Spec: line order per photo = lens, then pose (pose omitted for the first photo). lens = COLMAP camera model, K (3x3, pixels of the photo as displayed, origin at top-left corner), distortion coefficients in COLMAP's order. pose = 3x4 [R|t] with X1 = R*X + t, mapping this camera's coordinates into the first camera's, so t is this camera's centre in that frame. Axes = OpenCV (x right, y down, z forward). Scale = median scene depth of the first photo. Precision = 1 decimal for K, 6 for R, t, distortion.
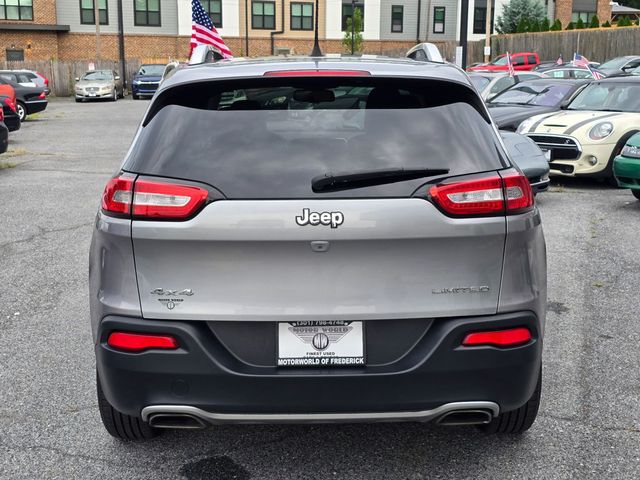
lens RADIAL K [[836.1, 0, 329.5], [0, 836.1, 238.6], [0, 0, 1]] dist [0.219817, -0.633756]
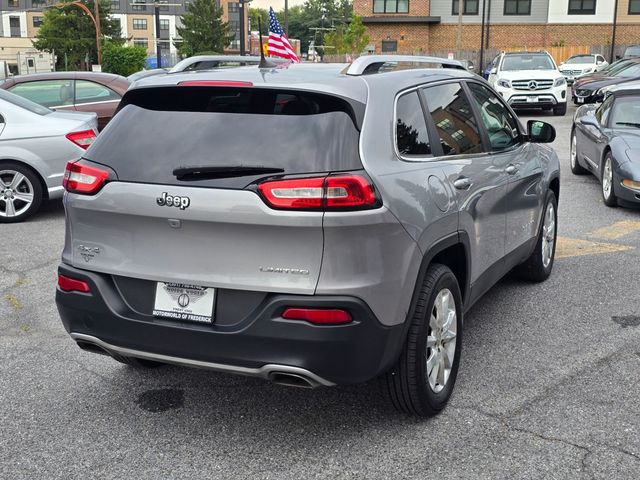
lens RADIAL K [[836.1, 0, 329.5], [0, 836.1, 238.6], [0, 0, 1]] dist [0.219817, -0.633756]
pose [[0.903315, 0.092643, -0.418854, 0.696472], [-0.086729, 0.995679, 0.033184, -0.028666], [0.420118, 0.006351, 0.907447, -0.041067]]
